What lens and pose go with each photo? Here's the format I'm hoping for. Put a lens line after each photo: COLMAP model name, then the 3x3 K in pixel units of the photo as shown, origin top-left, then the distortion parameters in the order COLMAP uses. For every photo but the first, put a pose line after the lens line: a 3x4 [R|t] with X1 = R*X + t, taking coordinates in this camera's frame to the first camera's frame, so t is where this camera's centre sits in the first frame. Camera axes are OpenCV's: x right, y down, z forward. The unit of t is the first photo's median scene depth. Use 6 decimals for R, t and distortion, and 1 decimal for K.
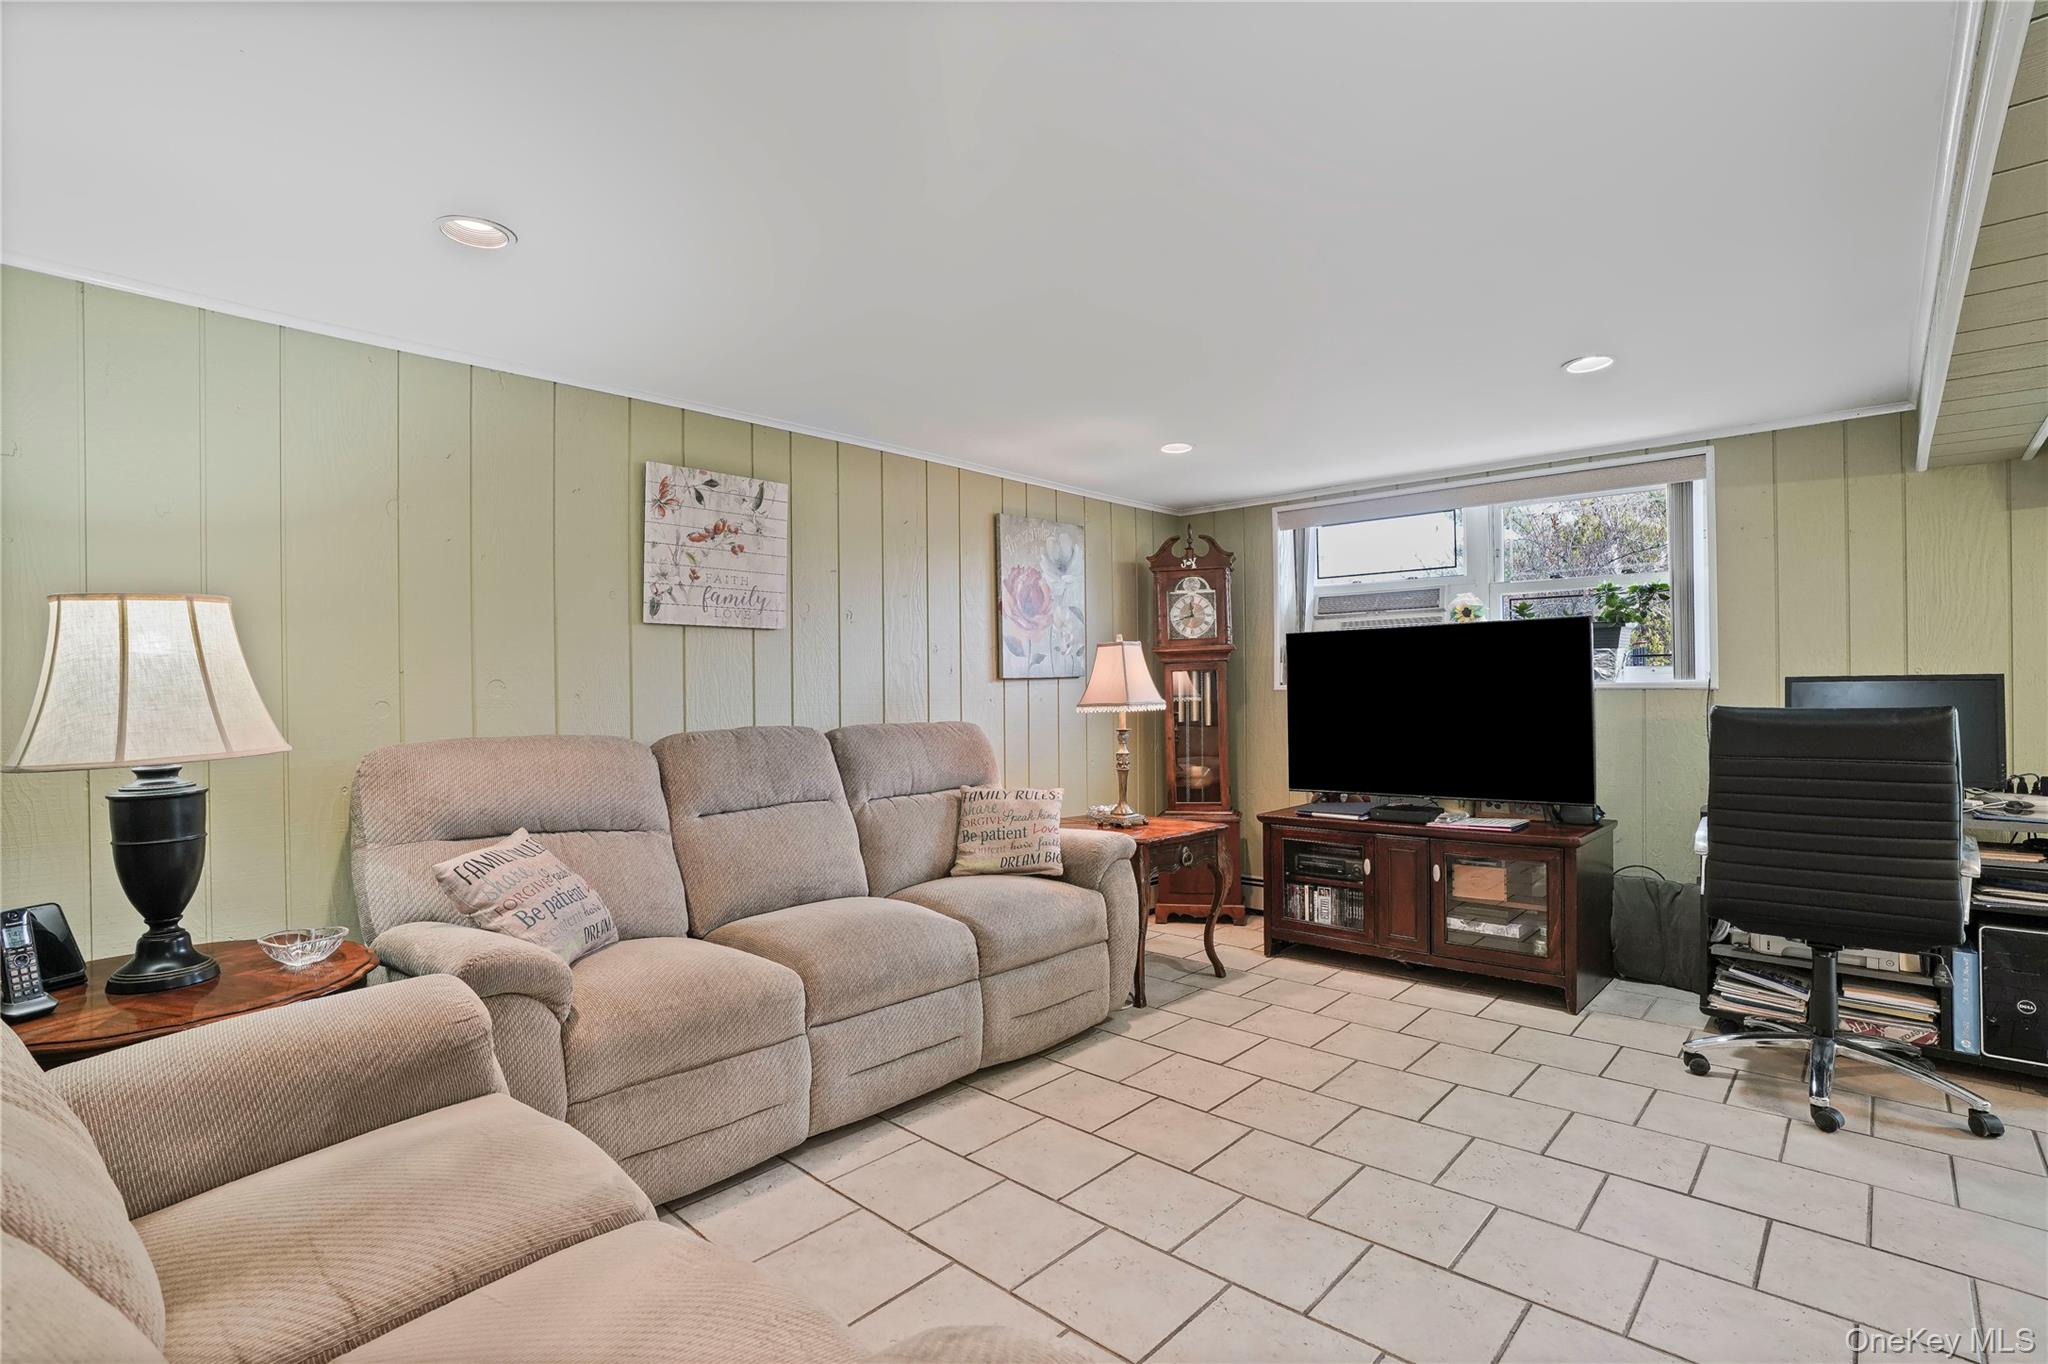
lens RADIAL K [[956.1, 0, 1021.6], [0, 956.1, 695.4], [0, 0, 1]] dist [-0.005301, -0.000320]
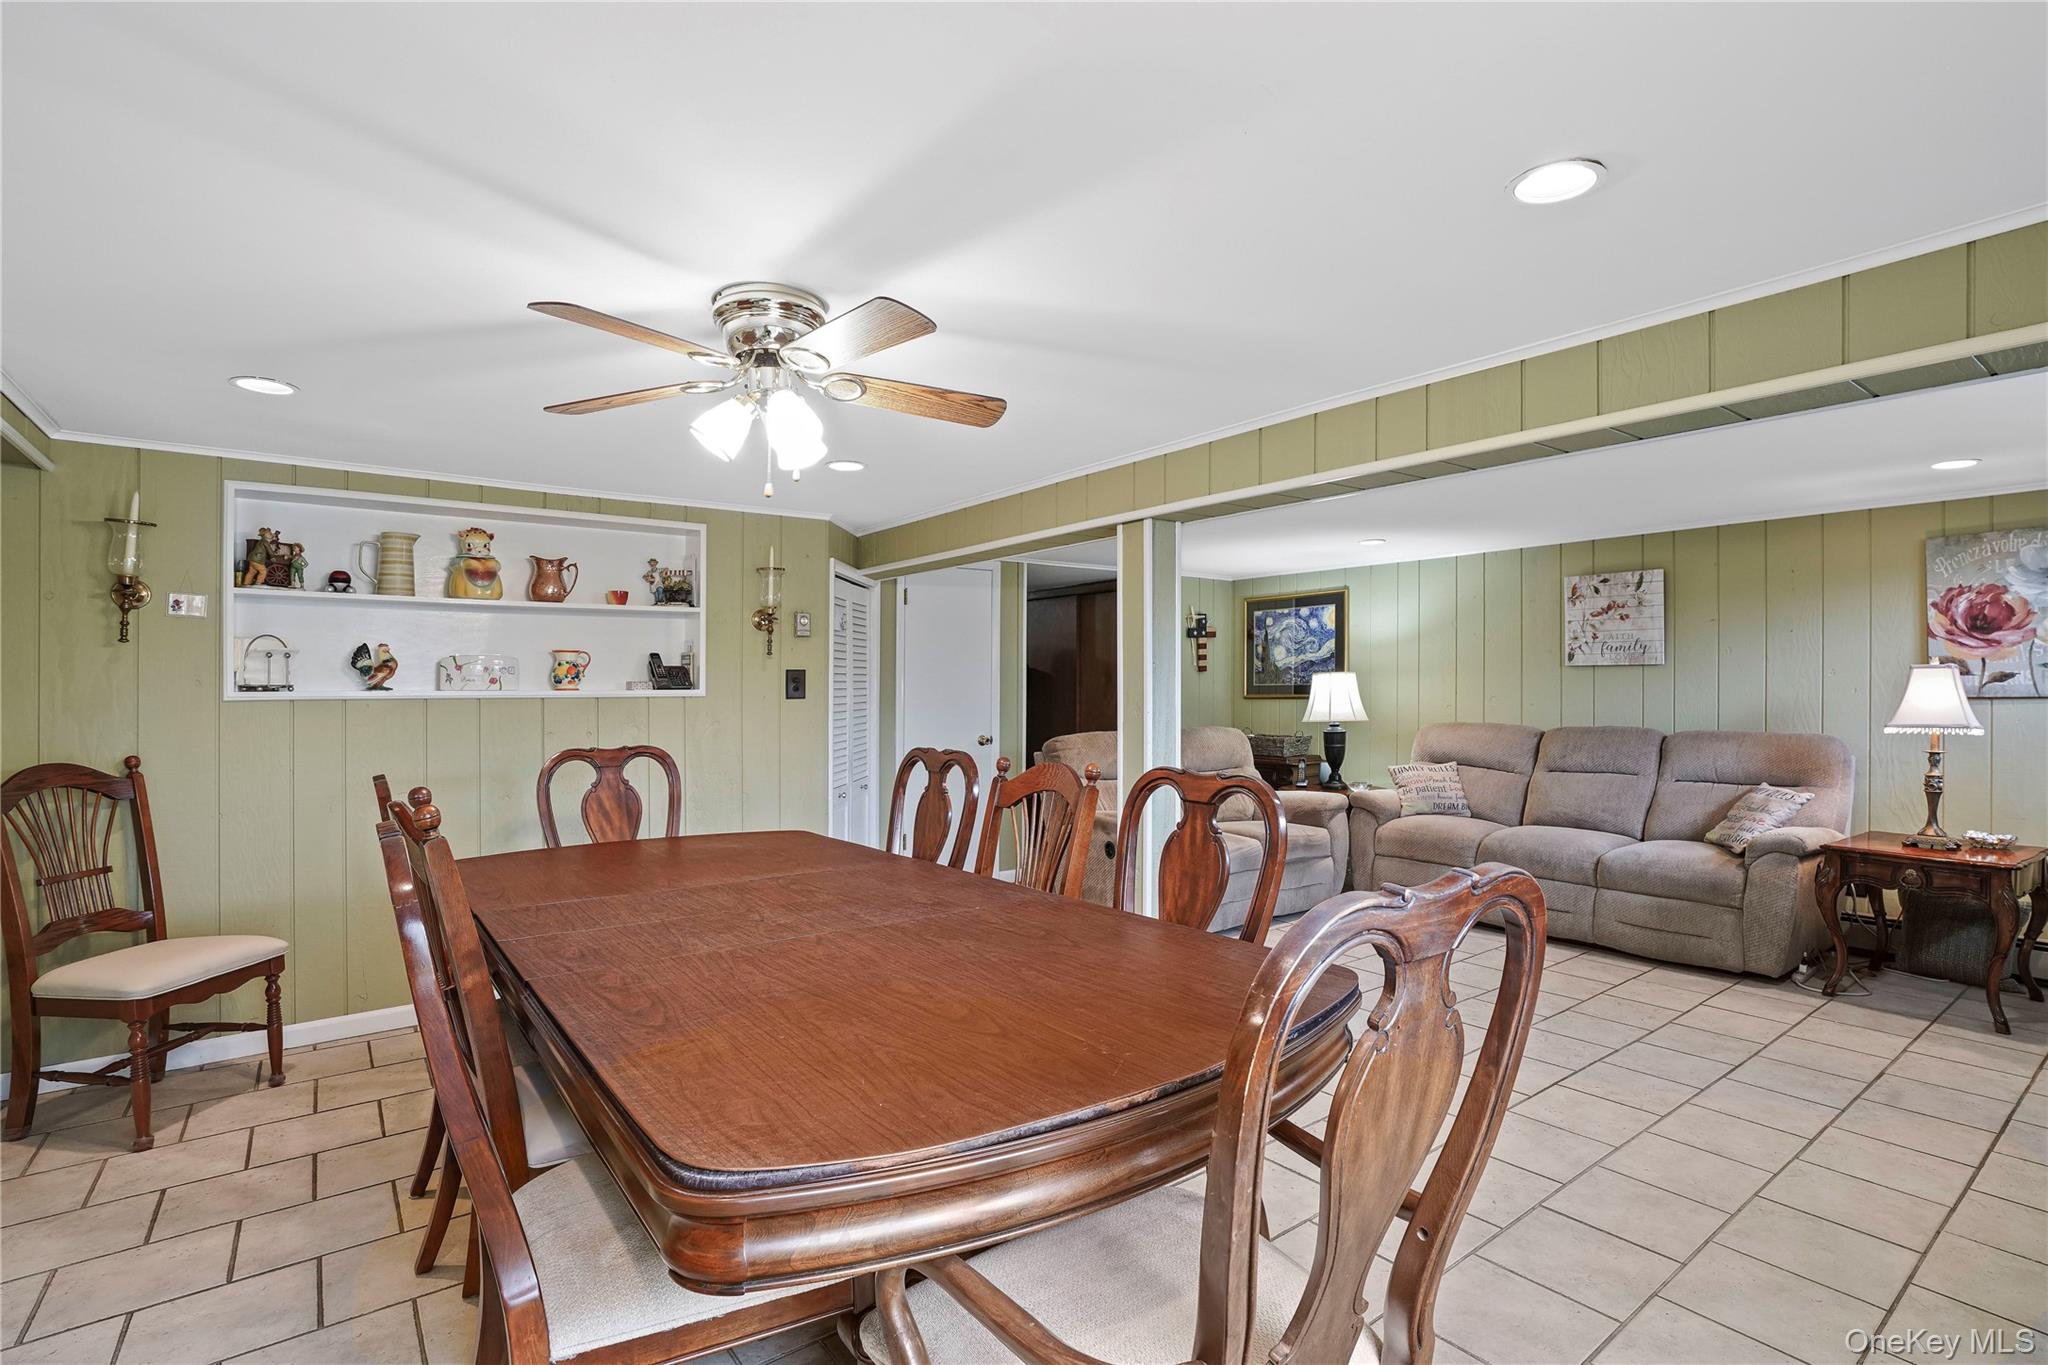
lens RADIAL K [[956.1, 0, 1019.1], [0, 956.1, 687.0], [0, 0, 1]] dist [-0.005301, -0.000320]
pose [[-0.174726, 0.002425, -0.984614, 1.518912], [-0.009263, 0.999949, 0.004107, -0.032928], [0.984574, 0.009838, -0.174695, 0.285179]]
